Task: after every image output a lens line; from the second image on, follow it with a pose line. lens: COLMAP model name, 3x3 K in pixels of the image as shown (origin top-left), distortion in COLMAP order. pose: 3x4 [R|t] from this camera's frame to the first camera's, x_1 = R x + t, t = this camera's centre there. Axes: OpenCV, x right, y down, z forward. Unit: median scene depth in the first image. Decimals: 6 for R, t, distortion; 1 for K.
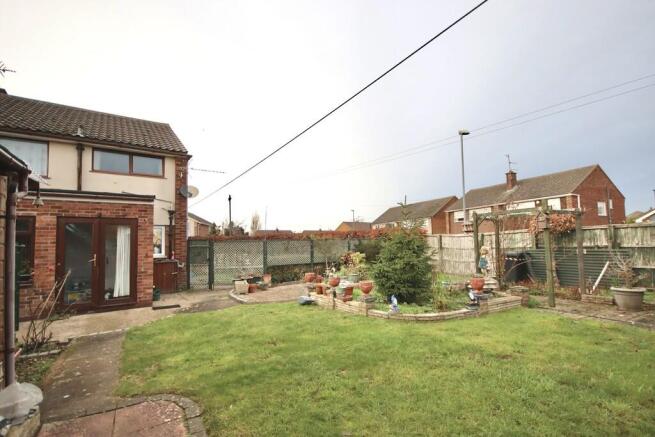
lens RADIAL K [[302.7, 0, 329.8], [0, 302.7, 226.8], [0, 0, 1]] dist [-0.002232, -0.000351]
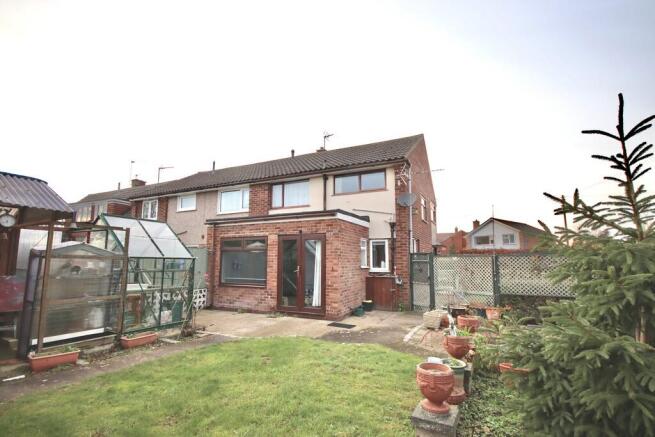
lens RADIAL K [[302.7, 0, 329.8], [0, 302.7, 226.8], [0, 0, 1]] dist [-0.002232, -0.000351]
pose [[0.474939, -0.075489, -0.876775, 0.223614], [0.036246, 0.997147, -0.066218, 0.016118], [0.879272, -0.000330, 0.476320, 0.398306]]
